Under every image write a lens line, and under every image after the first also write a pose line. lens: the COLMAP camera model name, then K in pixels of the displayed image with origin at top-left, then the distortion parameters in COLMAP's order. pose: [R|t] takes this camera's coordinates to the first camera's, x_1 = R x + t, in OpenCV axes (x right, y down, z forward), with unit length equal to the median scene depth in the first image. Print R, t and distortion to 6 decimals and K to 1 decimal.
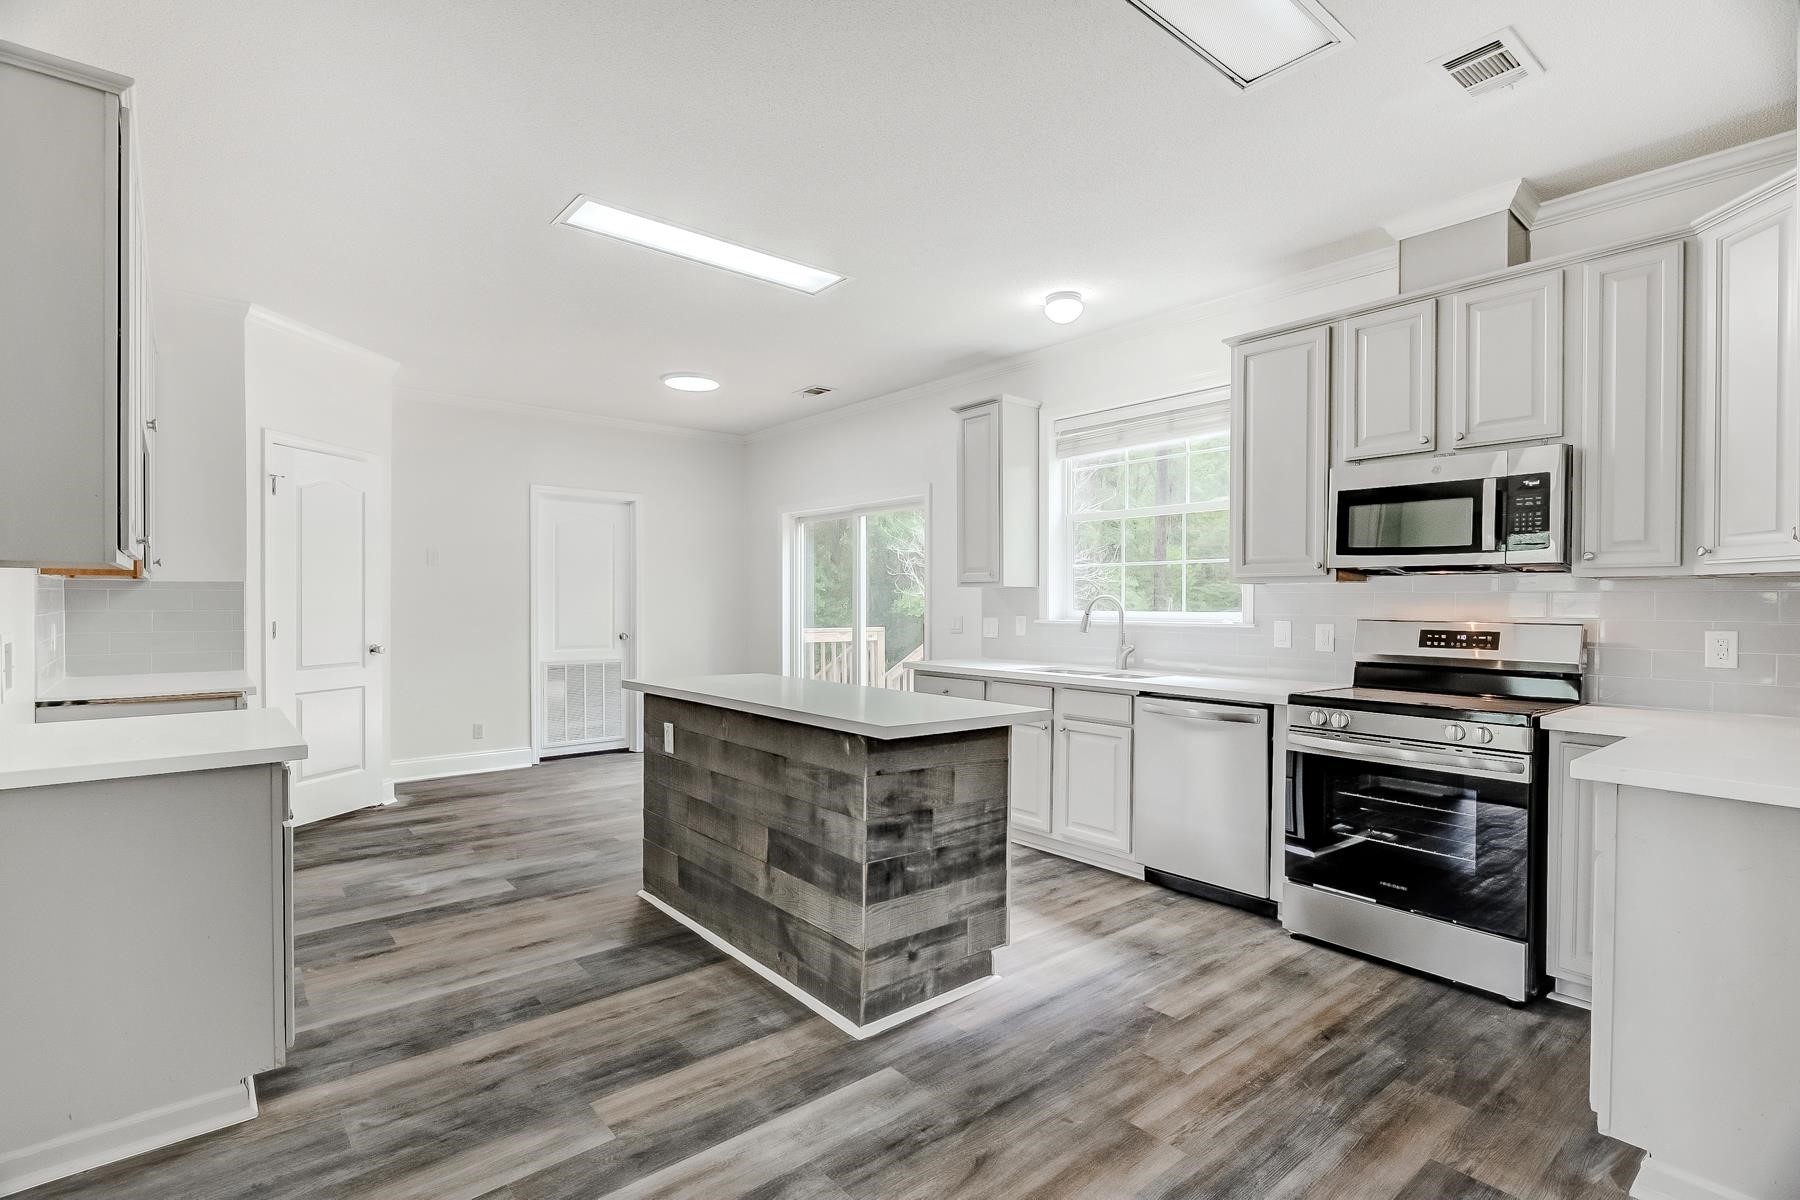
lens RADIAL K [[851.2, 0, 893.7], [0, 851.2, 603.8], [0, 0, 1]] dist [0.002542, 0.000504]
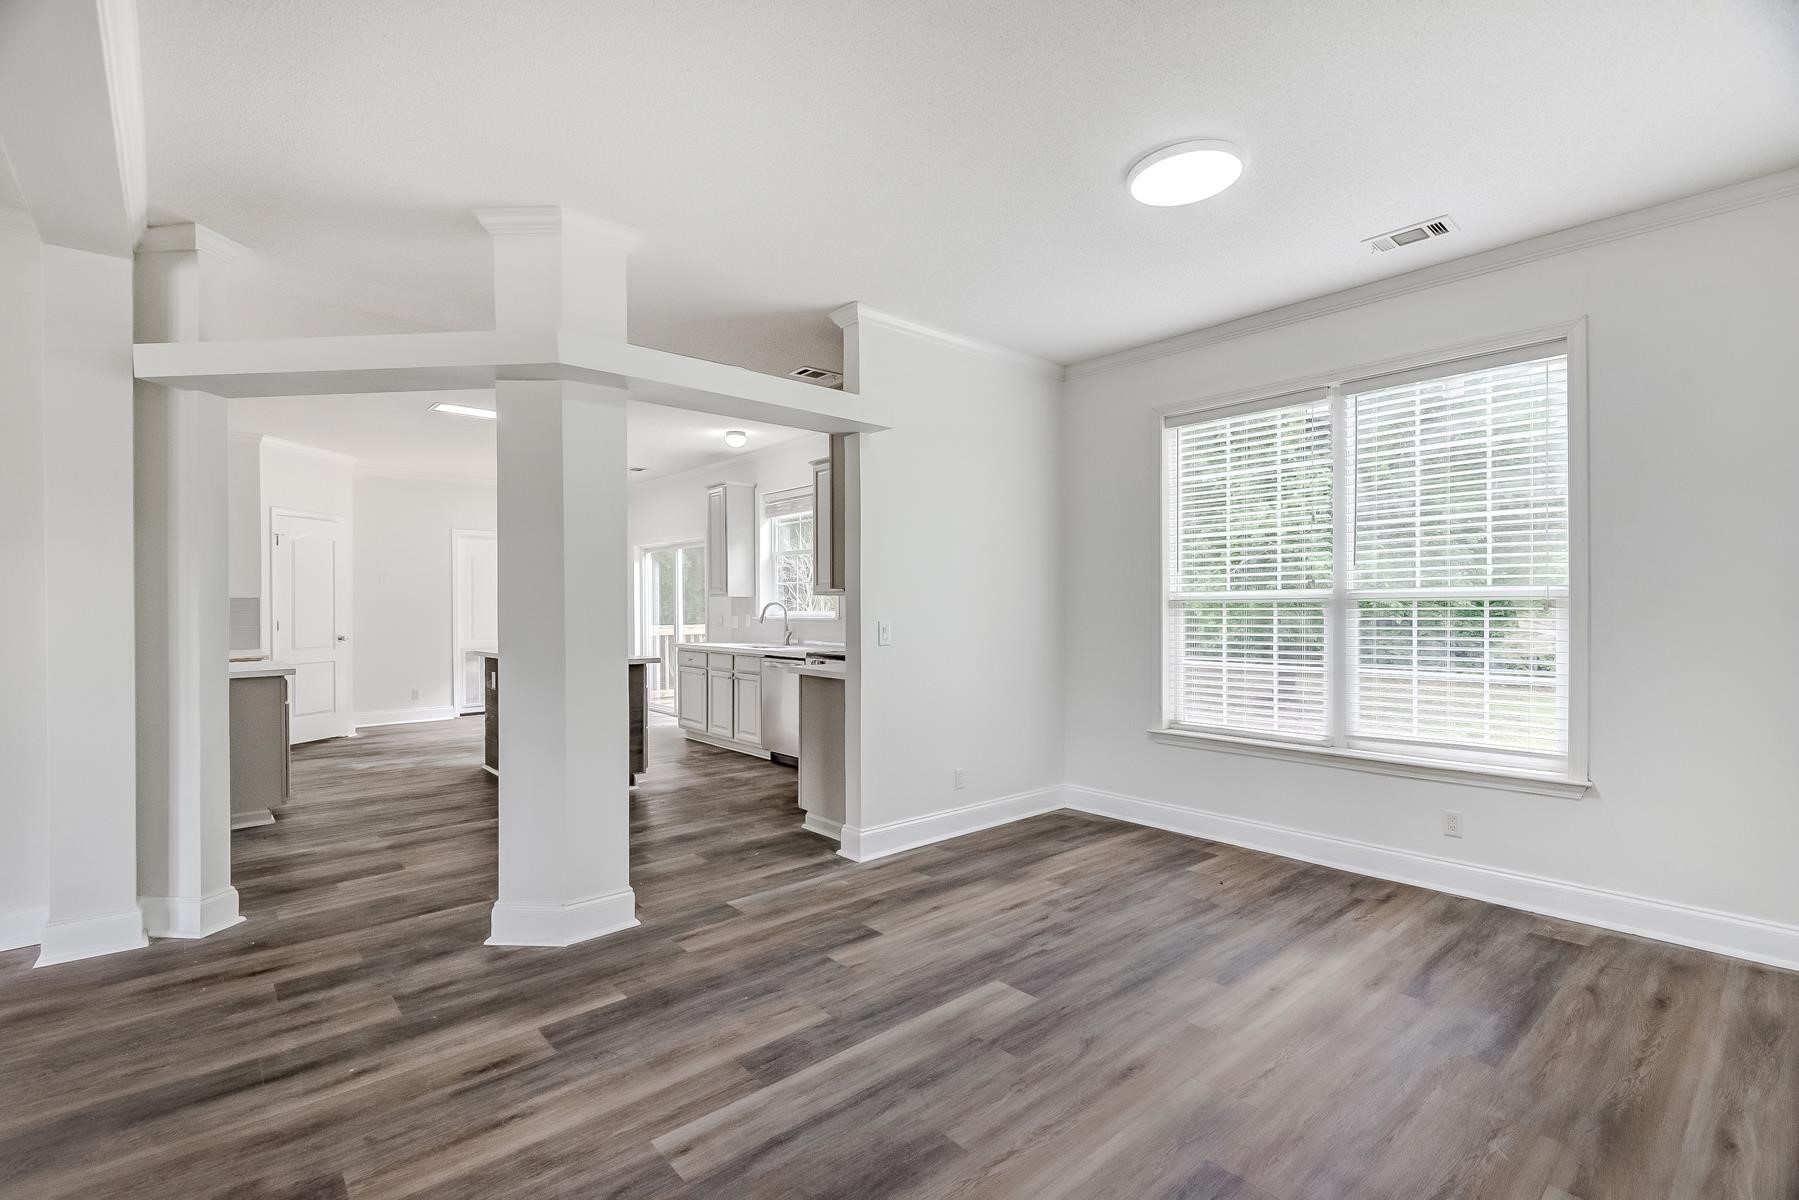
lens RADIAL K [[808.0, 0, 894.8], [0, 808.0, 606.2], [0, 0, 1]] dist [0.002949, -0.001493]
pose [[0.999593, -0.006519, 0.027784, 0.653478], [0.006557, 0.999978, -0.001293, 0.003755], [-0.027775, 0.001474, 0.999613, -0.922425]]
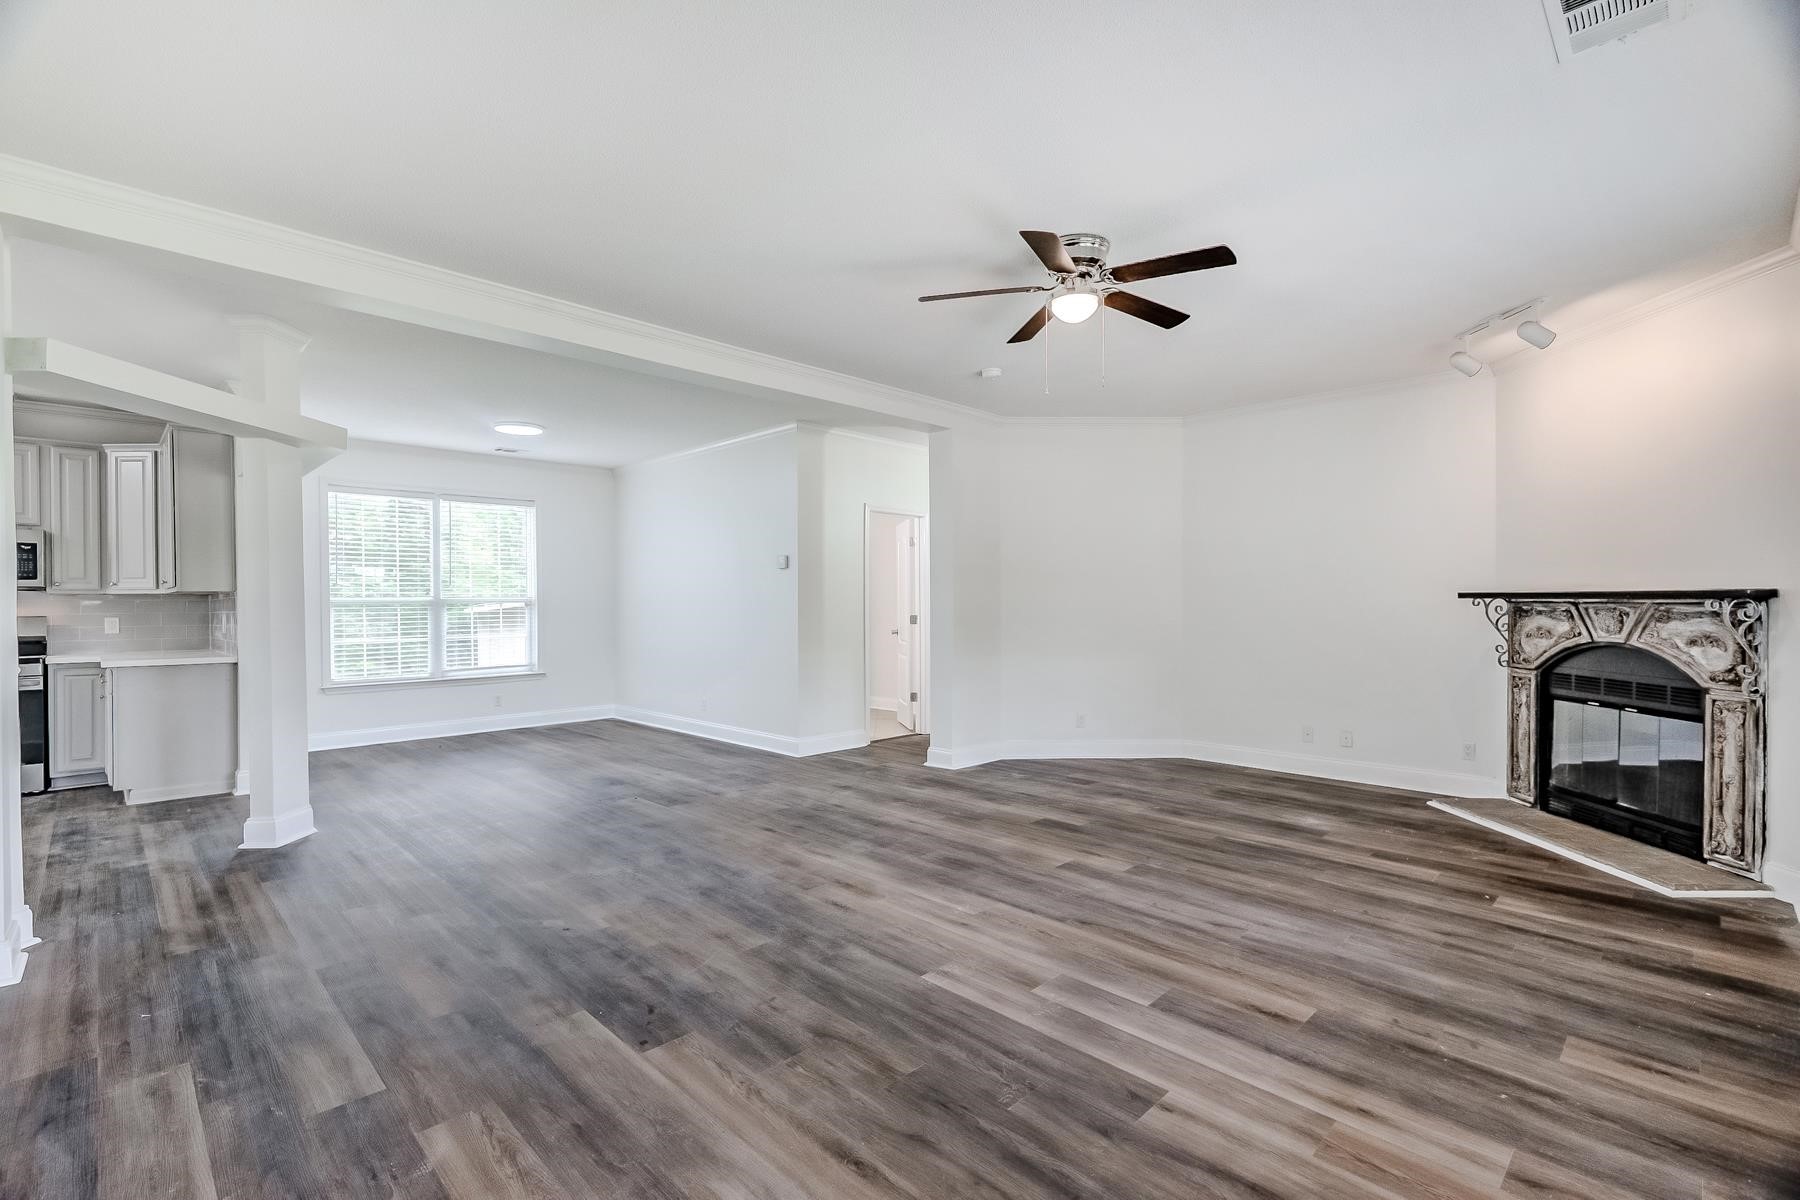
lens RADIAL K [[808.4, 0, 893.4], [0, 808.4, 593.9], [0, 0, 1]] dist [0.002949, -0.001493]
pose [[-0.089930, 0.009394, 0.995904, -1.284745], [0.006062, 0.999942, -0.008884, 0.001086], [-0.995930, 0.005239, -0.089982, -0.841616]]
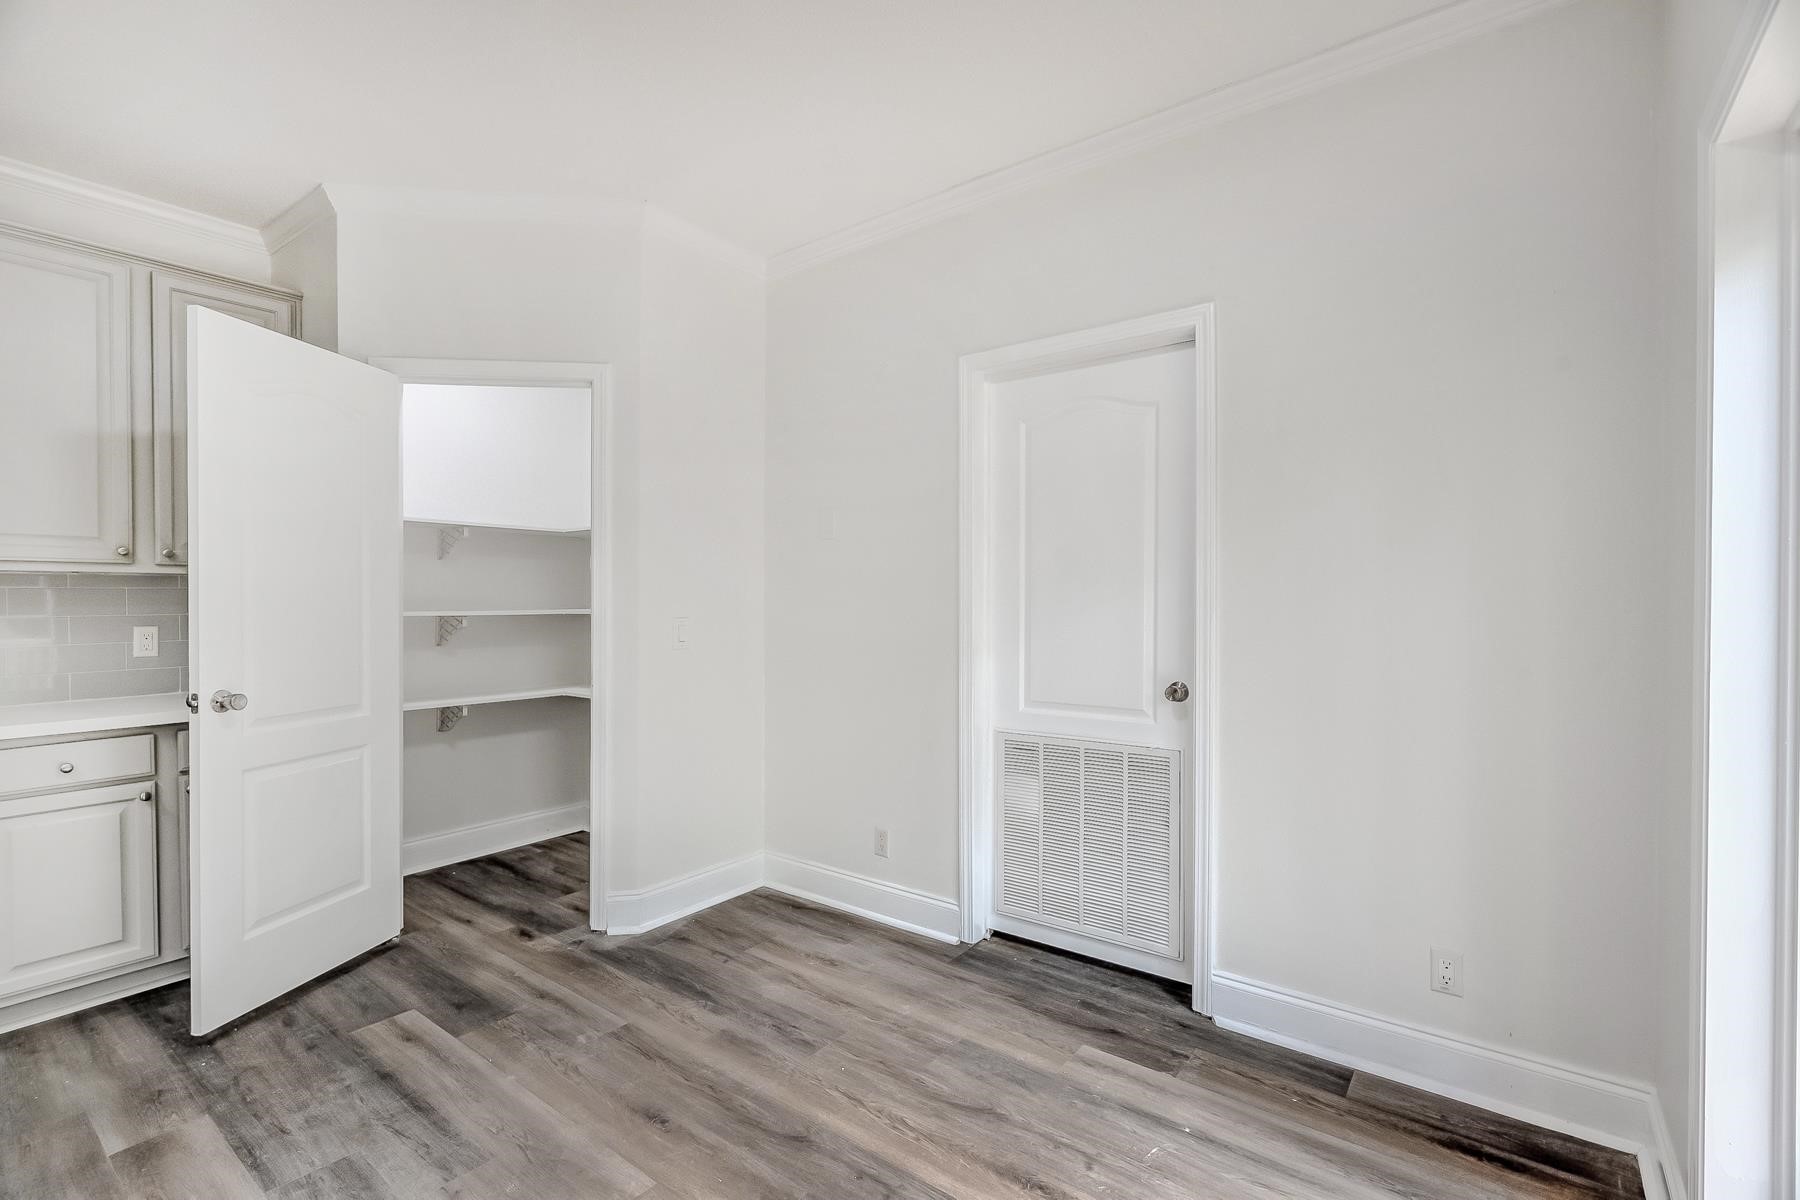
lens RADIAL K [[808.4, 0, 892.9], [0, 808.4, 604.7], [0, 0, 1]] dist [0.002949, -0.001493]
pose [[0.220944, 0.001753, -0.975285, 0.023404], [-0.000398, 0.999998, 0.001707, -0.001720], [0.975287, 0.000011, 0.220944, 1.852046]]
